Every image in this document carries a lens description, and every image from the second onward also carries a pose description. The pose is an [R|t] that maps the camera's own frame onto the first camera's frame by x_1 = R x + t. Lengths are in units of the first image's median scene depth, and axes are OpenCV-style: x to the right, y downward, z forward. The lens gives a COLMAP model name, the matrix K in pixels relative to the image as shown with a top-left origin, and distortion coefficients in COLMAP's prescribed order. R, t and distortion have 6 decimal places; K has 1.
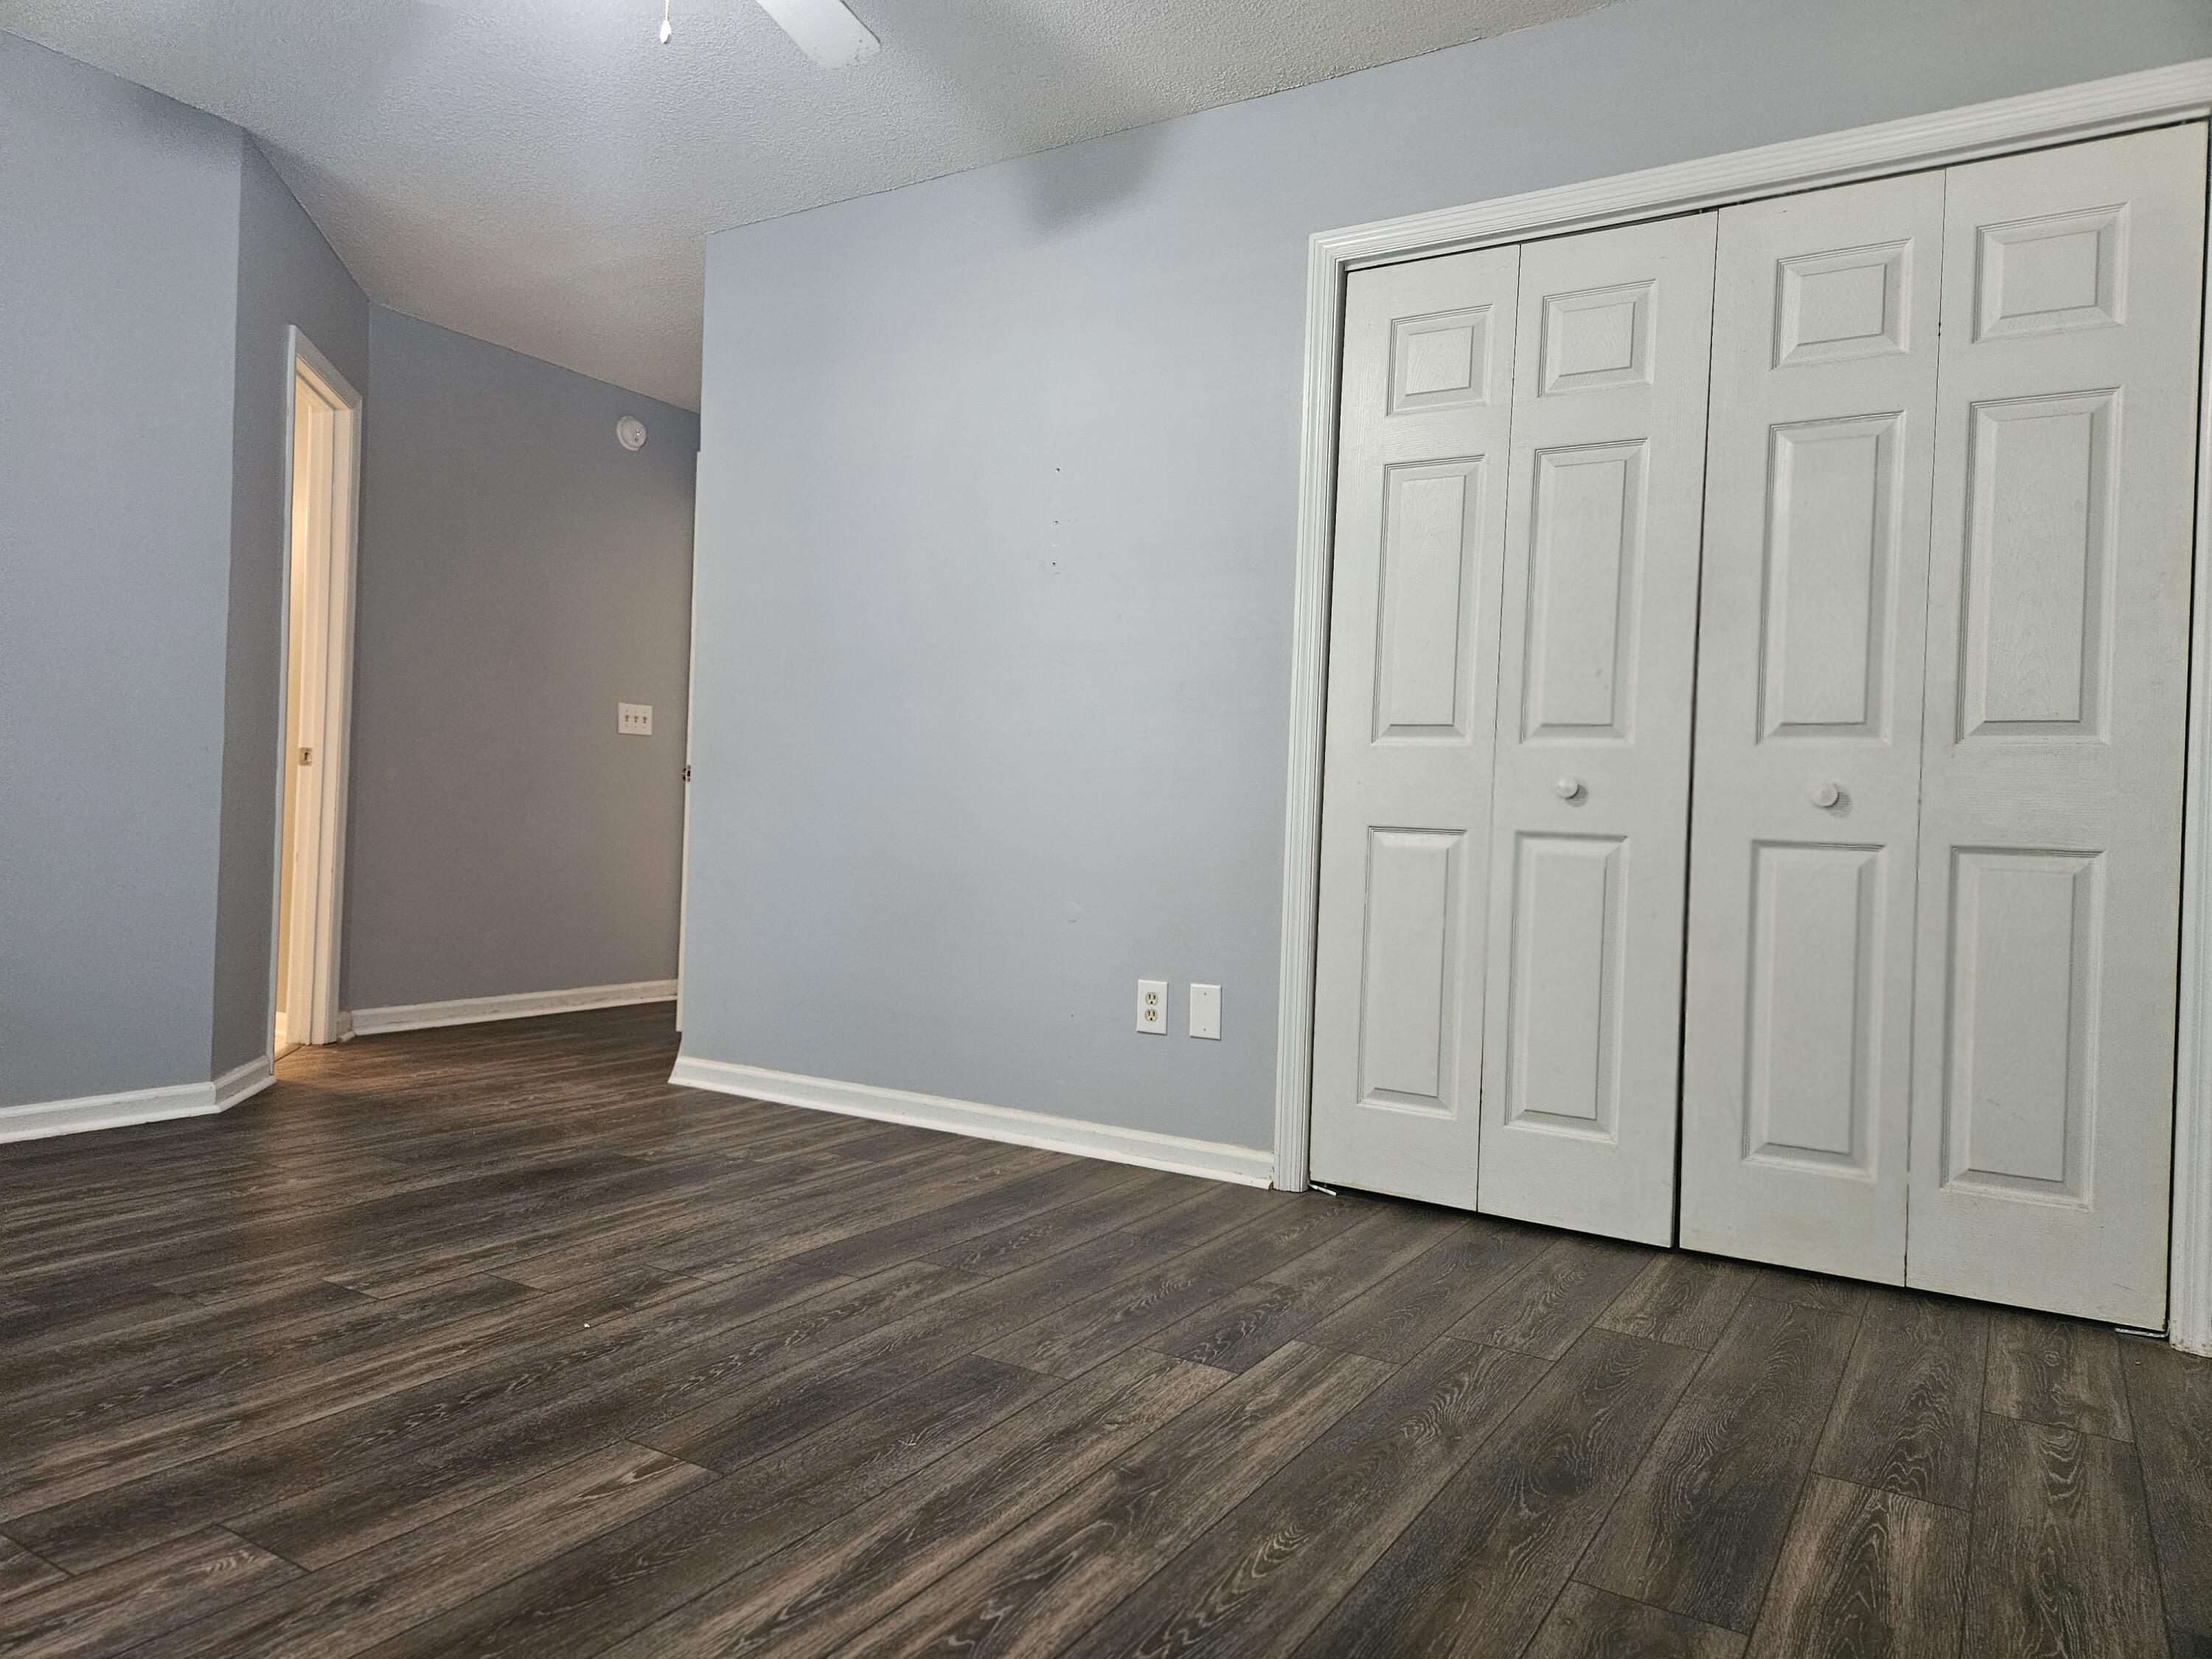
lens RADIAL K [[1493.0, 0, 1109.7], [0, 1493.0, 830.3], [0, 0, 1]] dist [0.077865, -0.069383]
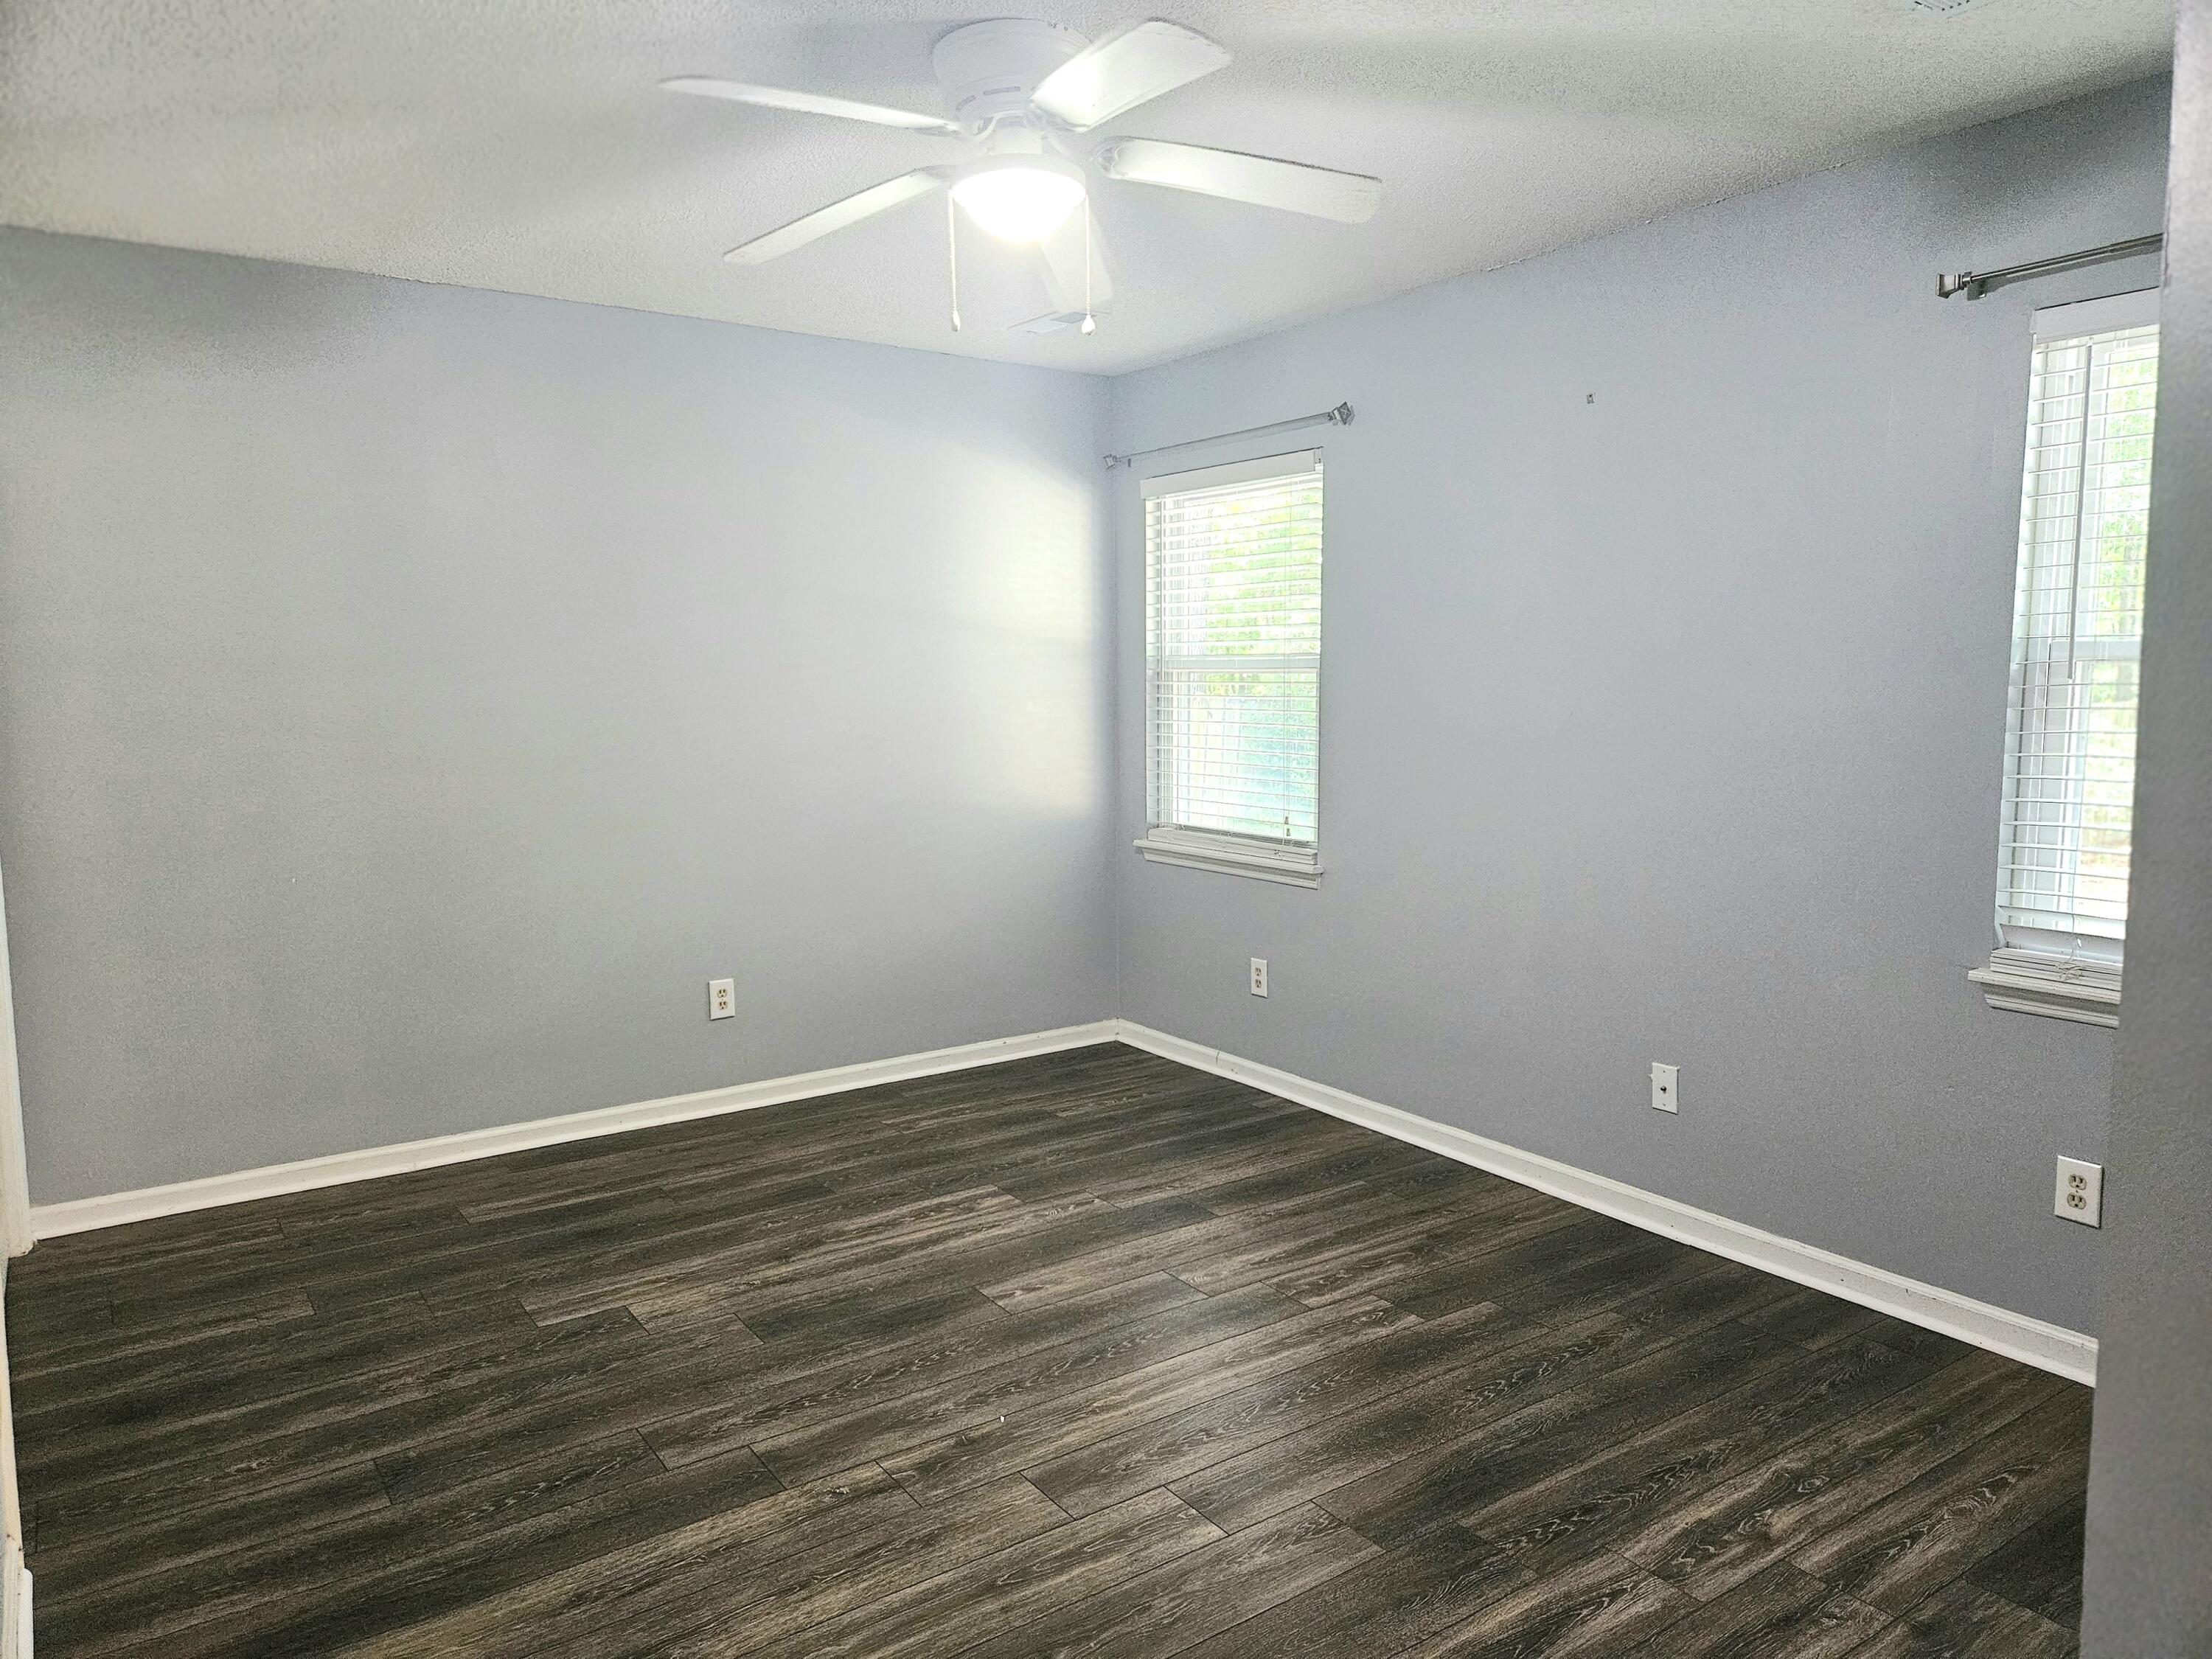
lens RADIAL K [[1493.0, 0, 1109.7], [0, 1493.0, 830.3], [0, 0, 1]] dist [0.077865, -0.069383]
pose [[-0.916258, -0.068149, 0.394749, -0.915264], [-0.019744, 0.991908, 0.125413, -0.305246], [-0.400101, 0.107117, -0.910190, 2.123600]]
